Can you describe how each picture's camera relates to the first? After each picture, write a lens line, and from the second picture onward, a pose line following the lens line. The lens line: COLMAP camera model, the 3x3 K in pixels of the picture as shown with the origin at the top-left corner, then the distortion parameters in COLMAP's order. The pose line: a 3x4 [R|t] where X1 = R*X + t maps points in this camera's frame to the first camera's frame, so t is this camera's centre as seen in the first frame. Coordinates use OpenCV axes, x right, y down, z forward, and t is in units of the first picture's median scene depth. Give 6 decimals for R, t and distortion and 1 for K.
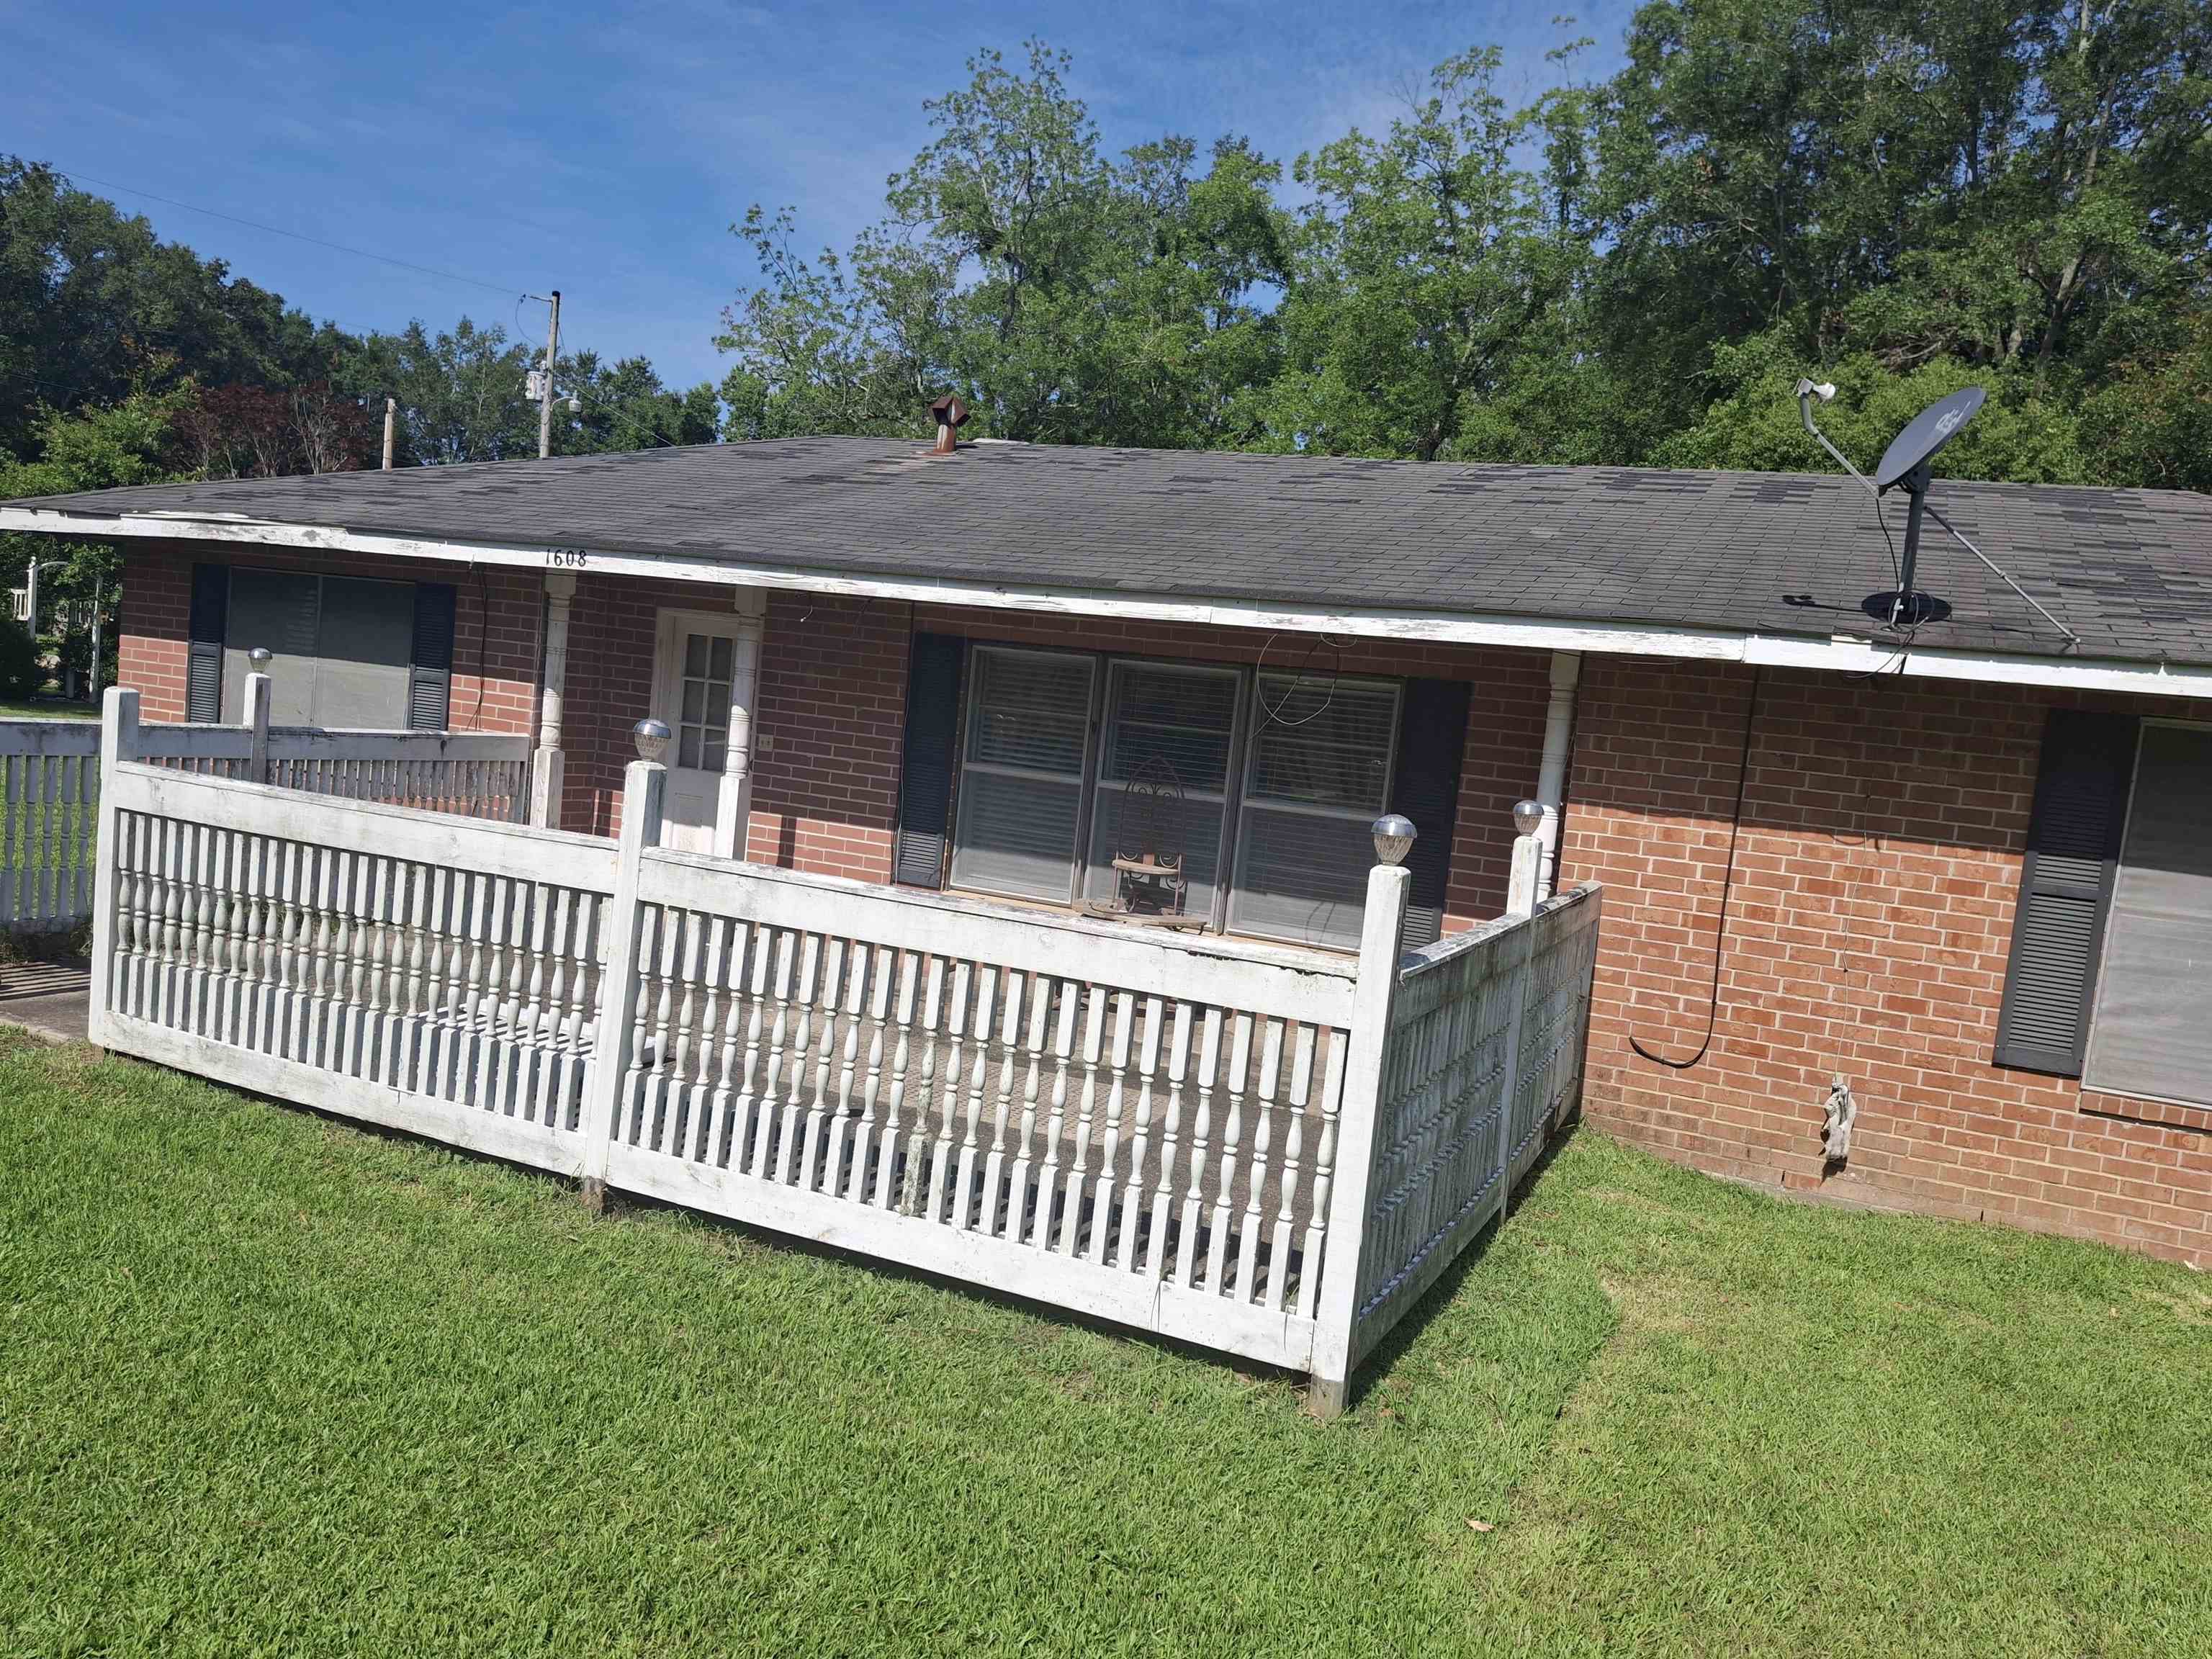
lens RADIAL K [[1441.8, 0, 1105.4], [0, 1441.8, 791.1], [0, 0, 1]] dist [0.056872, -0.079988]
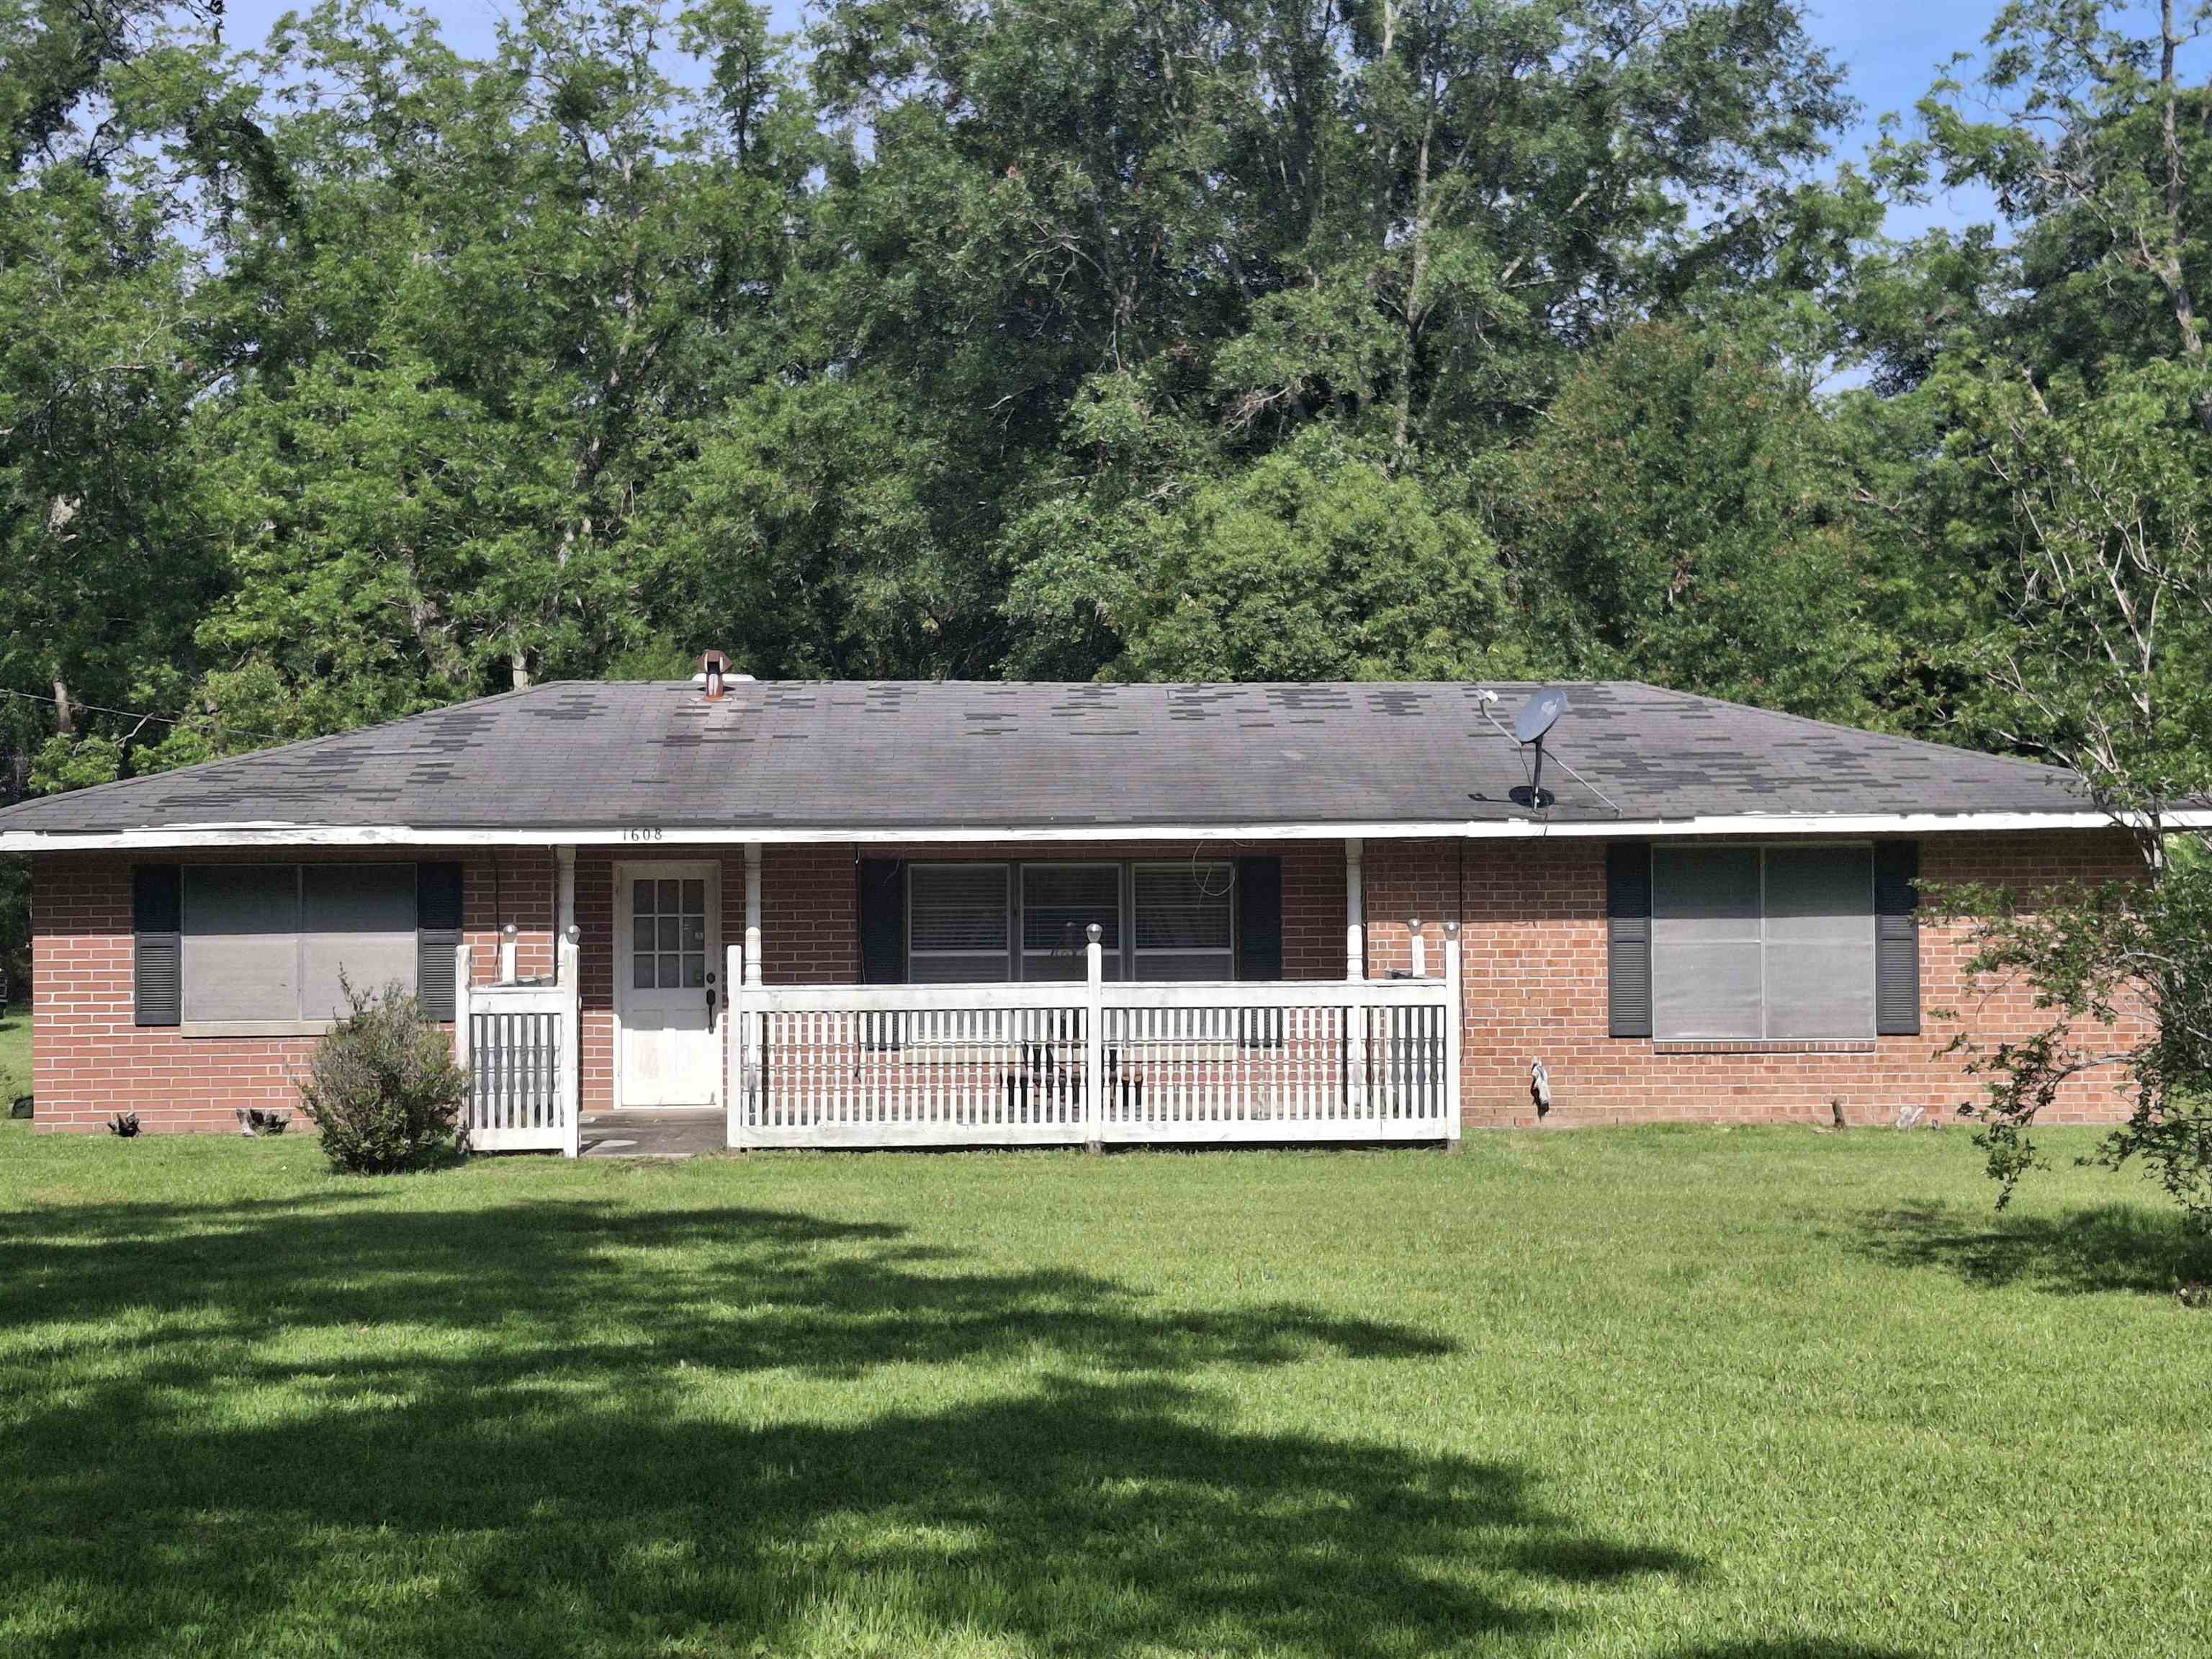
lens RADIAL K [[1612.1, 0, 1106.0], [0, 1612.1, 829.5], [0, 0, 1]] dist [0.113664, -0.244873]
pose [[0.940921, -0.097708, 0.324223, -0.616604], [0.125419, 0.989929, -0.065652, -0.016595], [-0.314543, 0.102437, 0.943700, -0.751709]]
